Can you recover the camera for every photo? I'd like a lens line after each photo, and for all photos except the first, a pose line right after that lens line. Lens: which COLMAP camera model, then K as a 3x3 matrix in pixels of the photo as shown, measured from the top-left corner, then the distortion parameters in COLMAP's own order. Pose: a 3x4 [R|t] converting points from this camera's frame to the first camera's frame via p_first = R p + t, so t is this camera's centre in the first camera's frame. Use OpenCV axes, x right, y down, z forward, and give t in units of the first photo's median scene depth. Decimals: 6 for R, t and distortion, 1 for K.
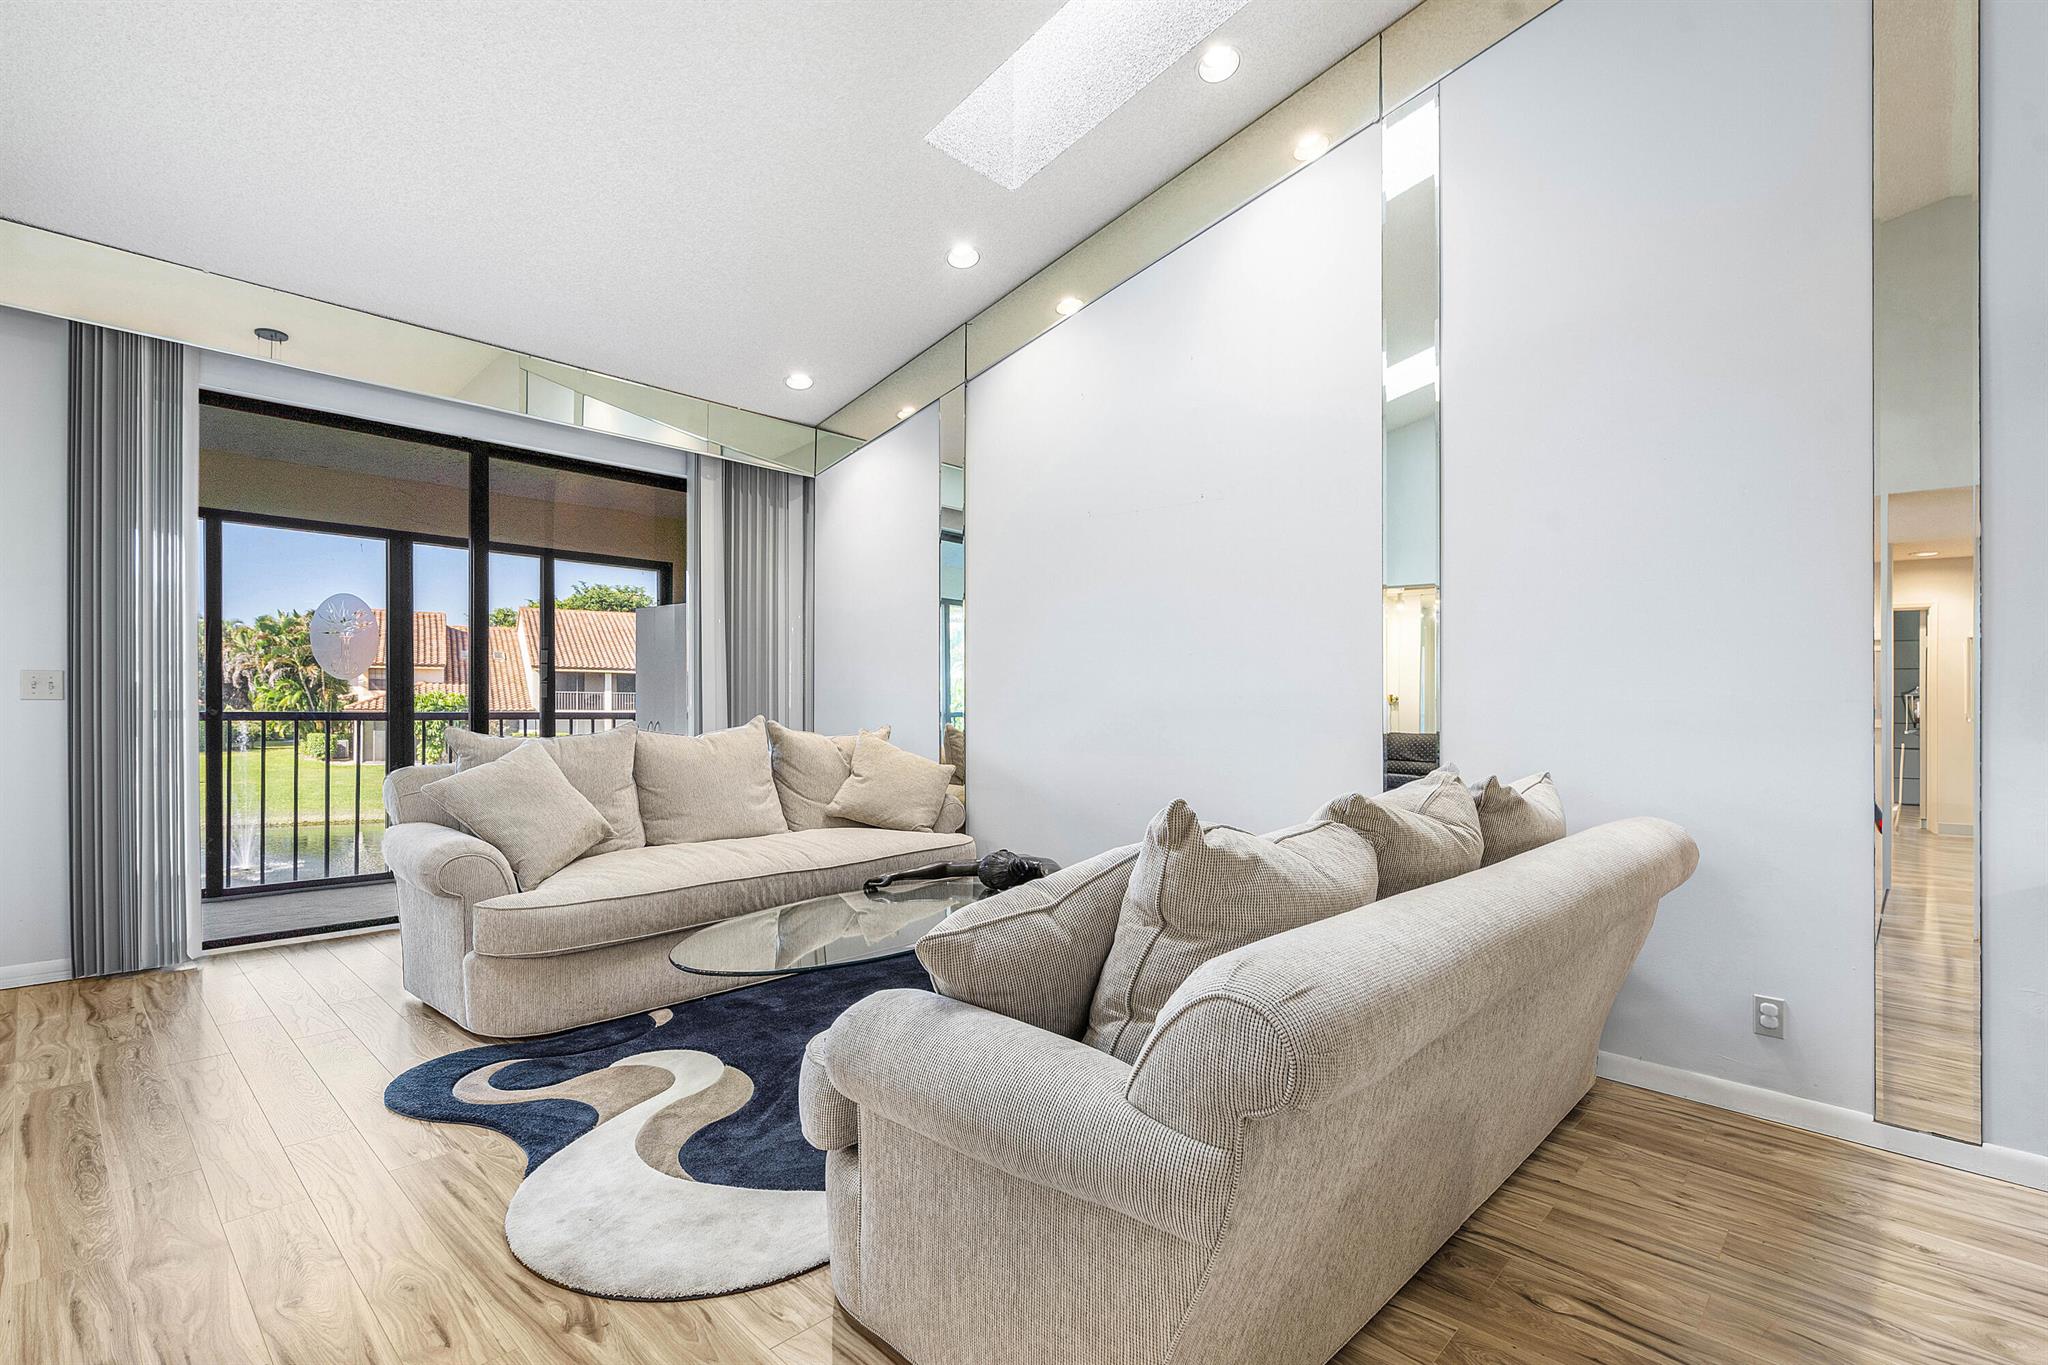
lens RADIAL K [[963.9, 0, 1011.4], [0, 963.9, 697.3], [0, 0, 1]] dist [-0.002294, 0.001883]
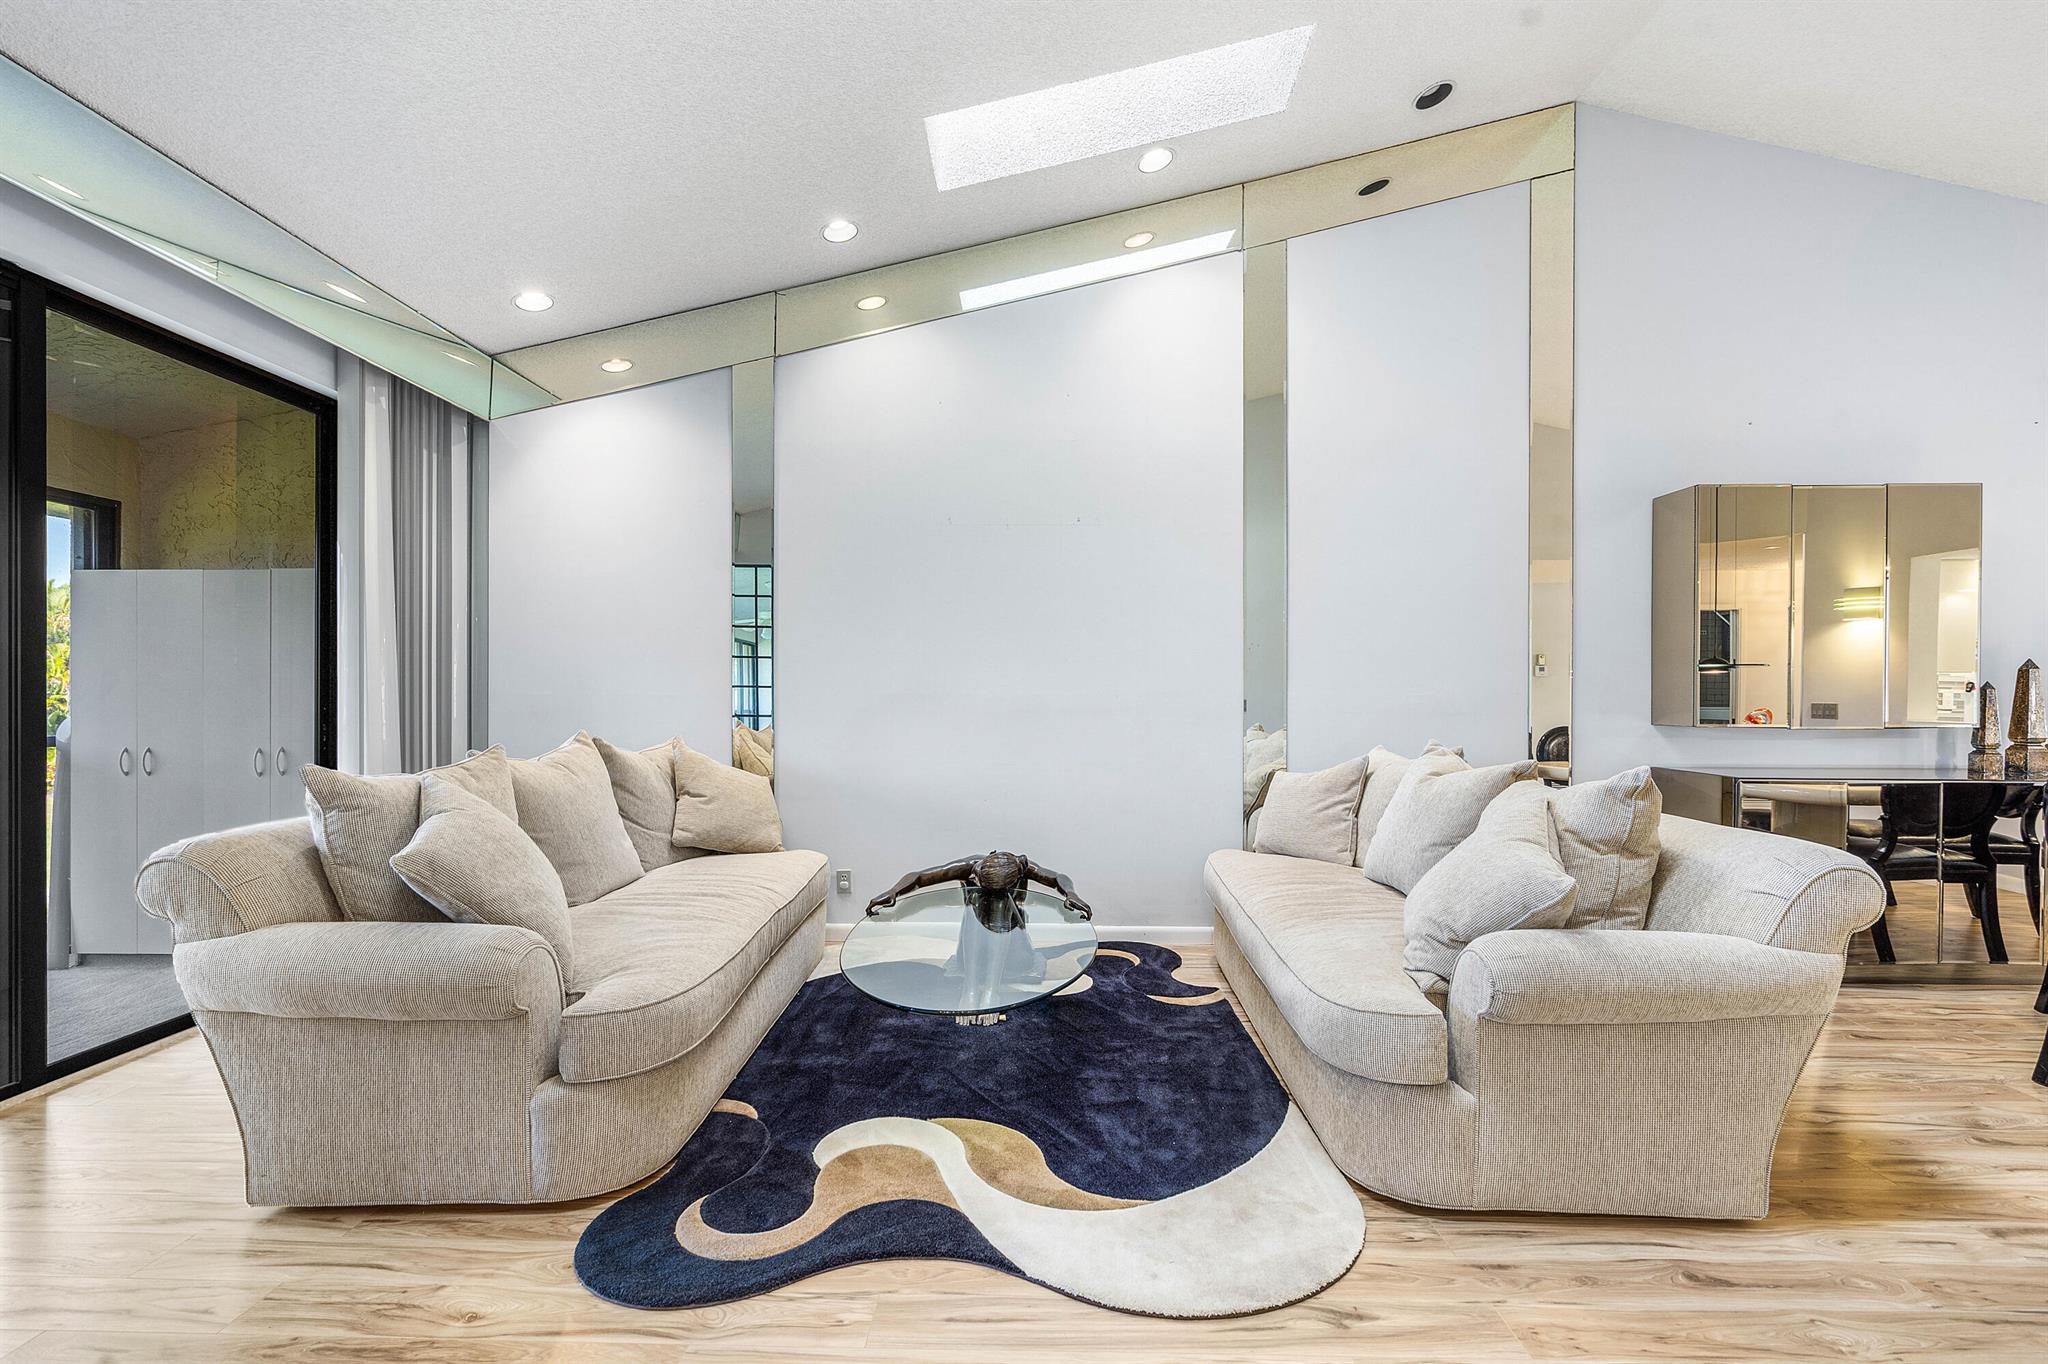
lens RADIAL K [[963.9, 0, 1026.6], [0, 963.9, 695.2], [0, 0, 1]] dist [-0.002294, 0.001883]
pose [[0.735652, -0.018768, 0.677100, -0.724913], [0.015154, 0.999822, 0.011248, -0.018477], [-0.677190, 0.001987, 0.735805, 0.244630]]
